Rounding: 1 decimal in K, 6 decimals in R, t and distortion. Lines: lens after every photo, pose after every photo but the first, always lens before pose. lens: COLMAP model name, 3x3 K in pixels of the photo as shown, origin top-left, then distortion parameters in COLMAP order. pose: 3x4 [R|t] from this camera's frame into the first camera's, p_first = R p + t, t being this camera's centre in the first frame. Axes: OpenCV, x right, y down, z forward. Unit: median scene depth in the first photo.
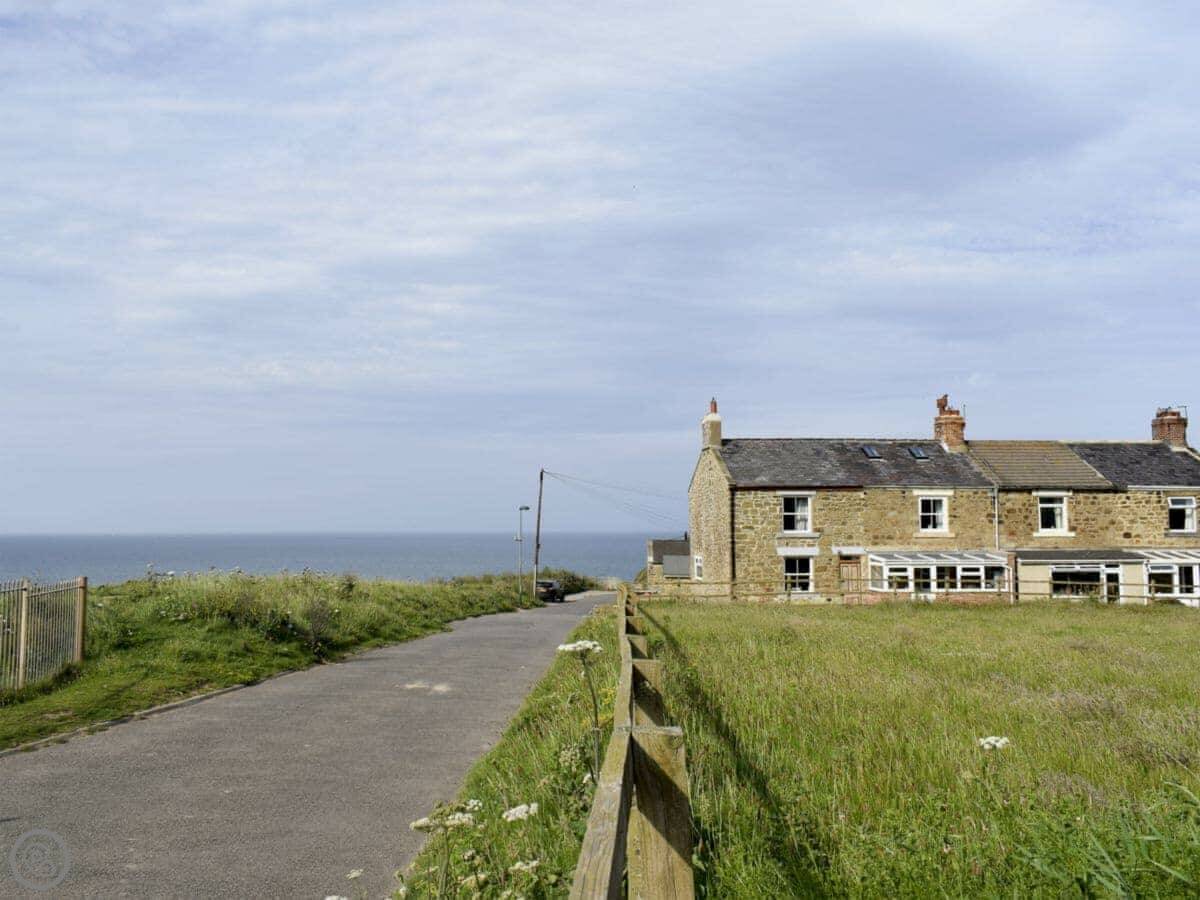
lens RADIAL K [[1143.7, 0, 600.0], [0, 1143.7, 450.0], [0, 0, 1]] dist [0.007428, 0.011250]
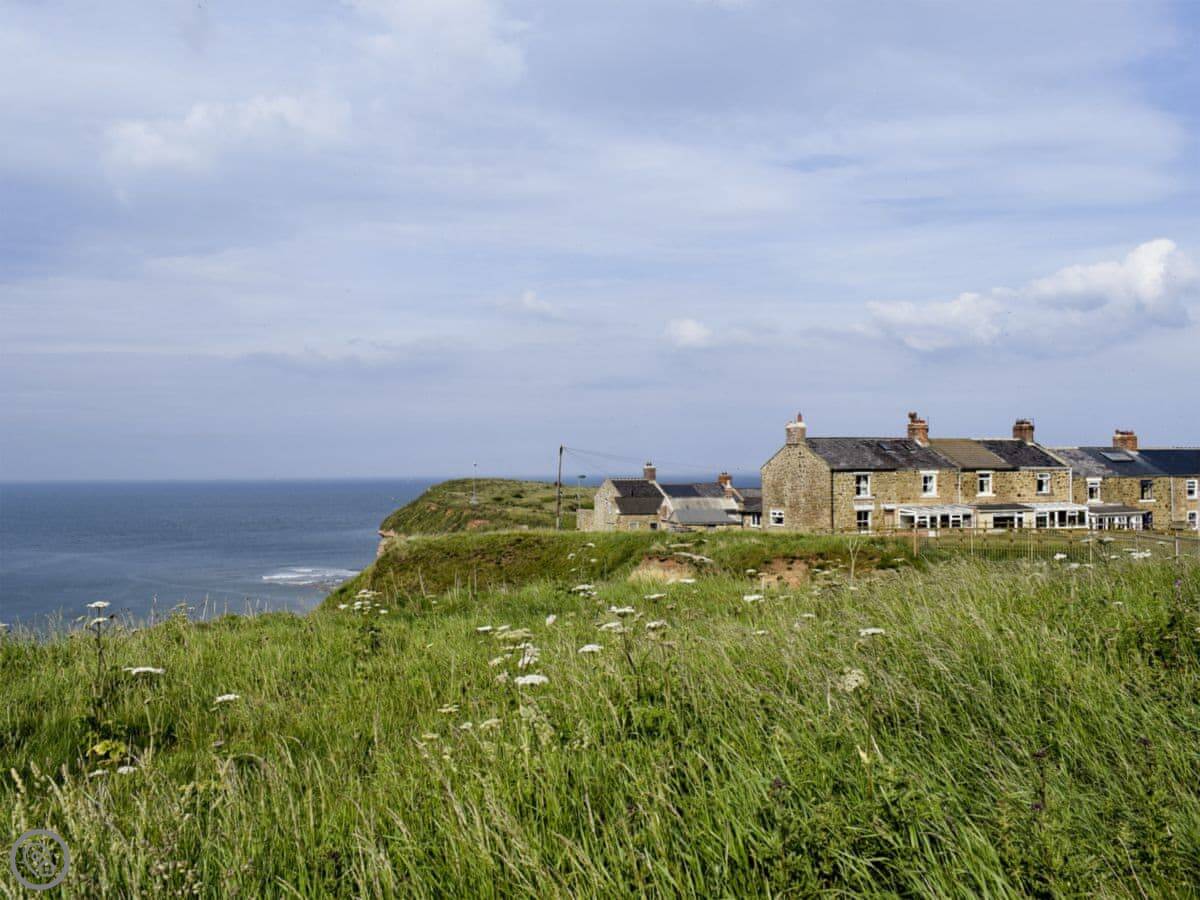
lens RADIAL K [[1143.7, 0, 600.0], [0, 1143.7, 450.0], [0, 0, 1]] dist [0.007428, 0.011250]
pose [[0.945472, 0.000067, 0.325702, -0.733356], [-0.016371, 0.998746, 0.047319, -0.068739], [-0.325291, -0.050071, 0.944288, -0.456097]]
